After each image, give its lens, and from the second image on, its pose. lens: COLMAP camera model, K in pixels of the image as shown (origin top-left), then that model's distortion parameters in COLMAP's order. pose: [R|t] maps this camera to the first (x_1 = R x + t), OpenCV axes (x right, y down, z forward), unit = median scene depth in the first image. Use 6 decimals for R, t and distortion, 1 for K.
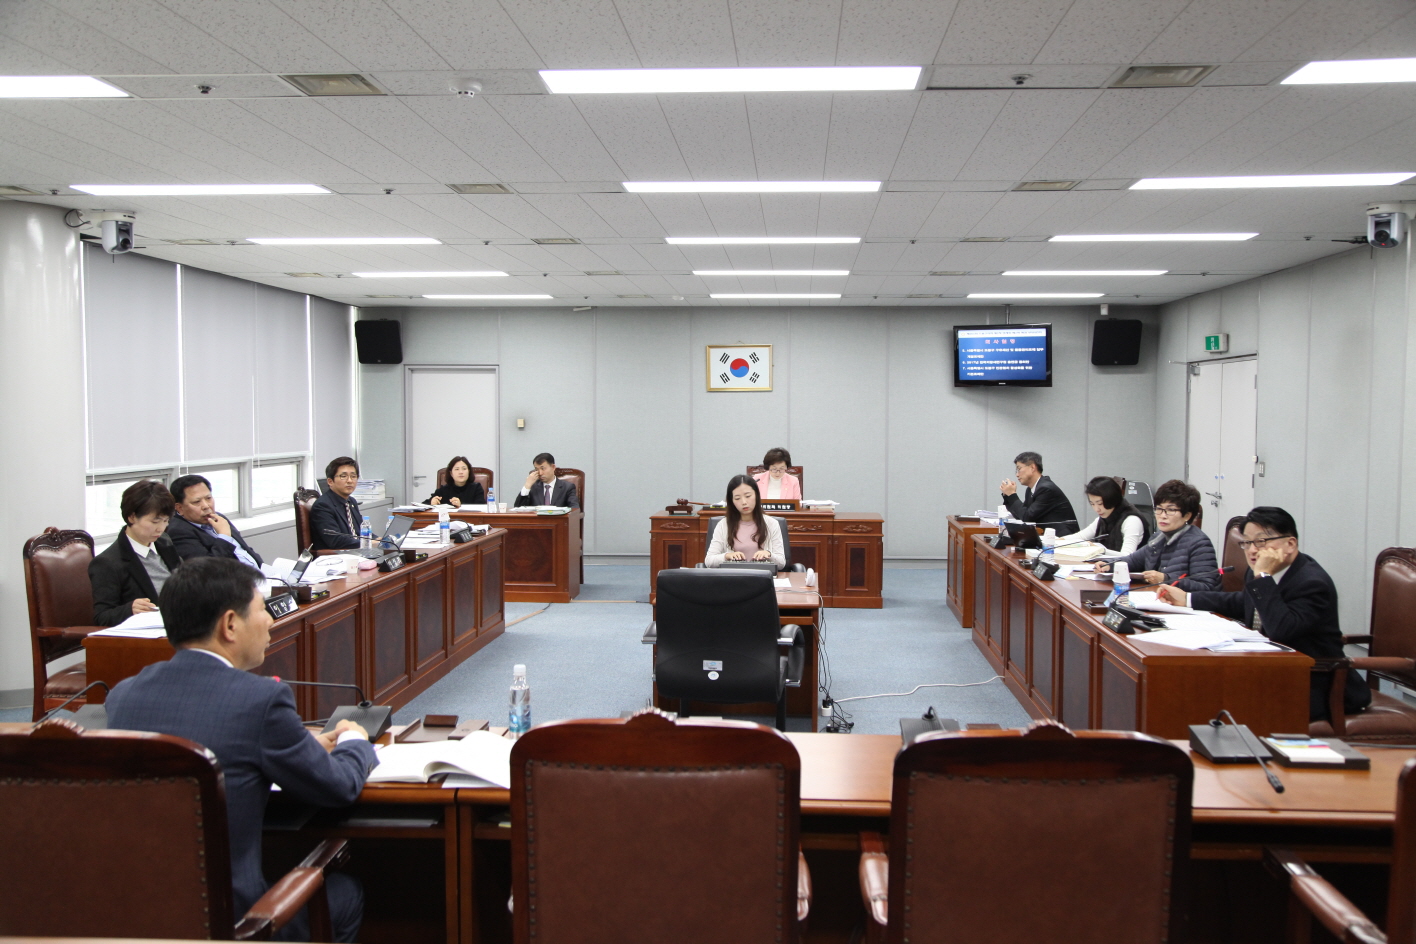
lens RADIAL K [[1231.0, 0, 708.0], [0, 1231.0, 472.0], [0, 0, 1]] dist [0.000916, -0.274582]
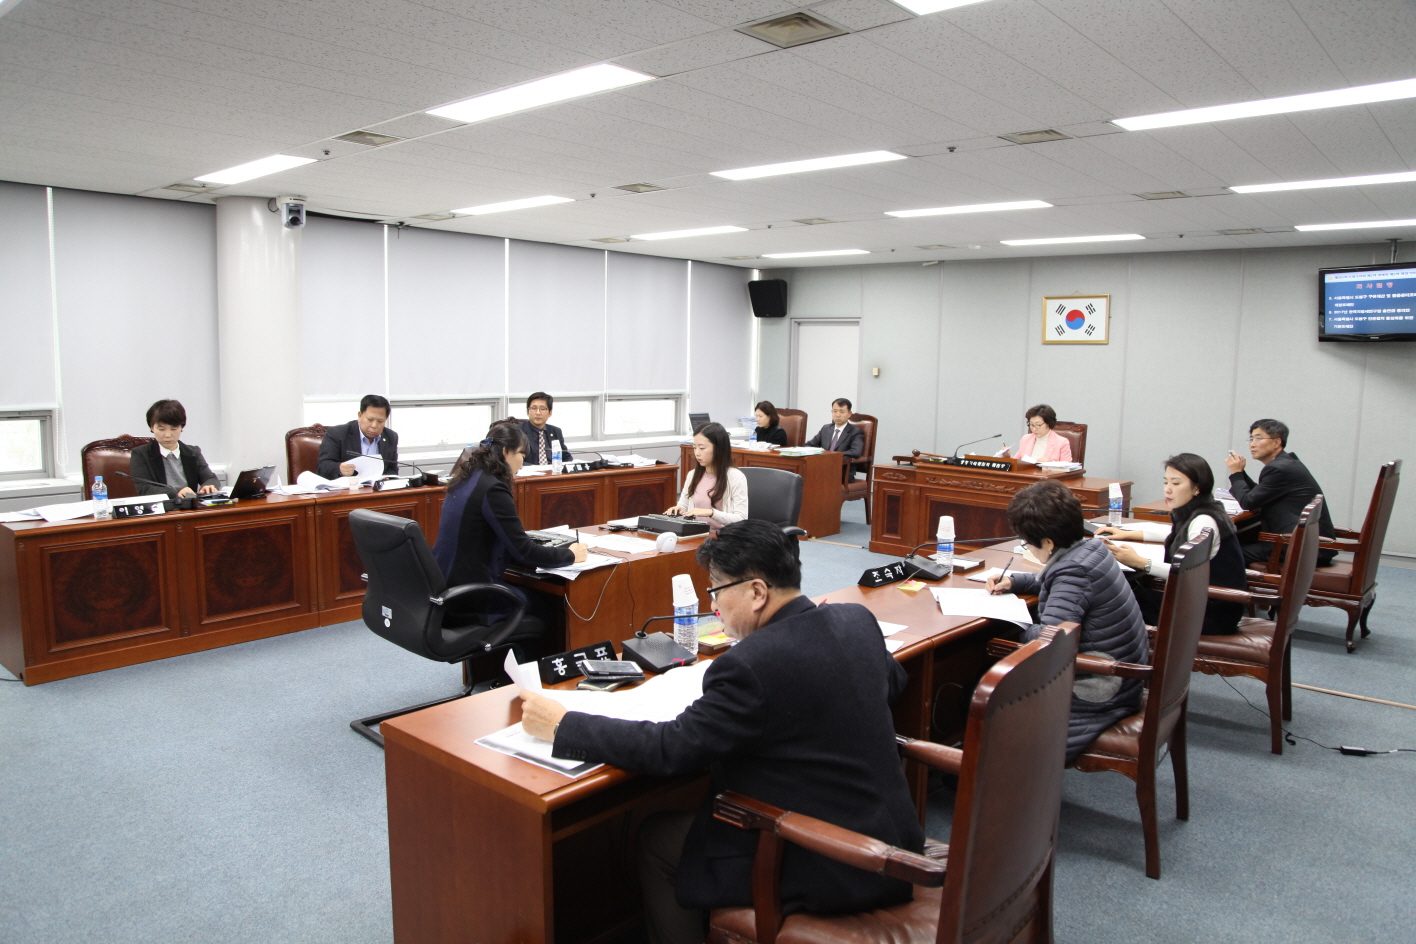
lens RADIAL K [[1001.9, 0, 708.0], [0, 1001.9, 472.0], [0, 0, 1]] dist [-0.107026, 0.075725]
pose [[0.795107, 0.081317, -0.600993, 0.278175], [-0.045458, 0.996173, 0.074646, -0.010818], [0.604763, -0.032031, 0.795761, 0.216292]]
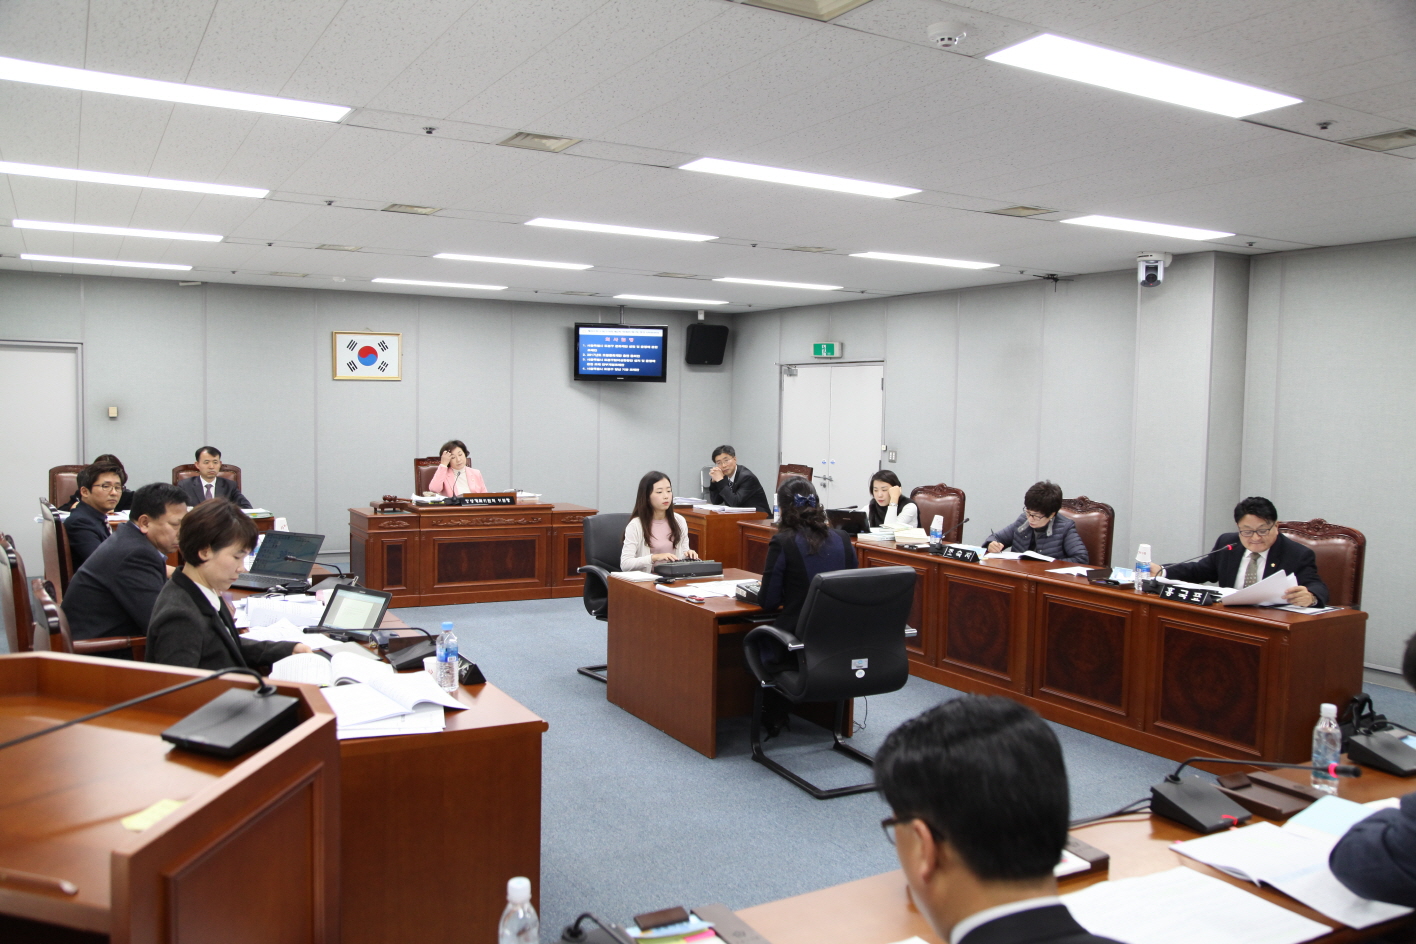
lens RADIAL K [[1147.6, 0, 708.0], [0, 1147.6, 472.0], [0, 0, 1]] dist [-0.077620, 0.006104]
pose [[0.832250, -0.021151, 0.553997, -0.254449], [0.012129, 0.999727, 0.019948, -0.008814], [-0.554268, -0.009882, 0.832279, 0.117195]]
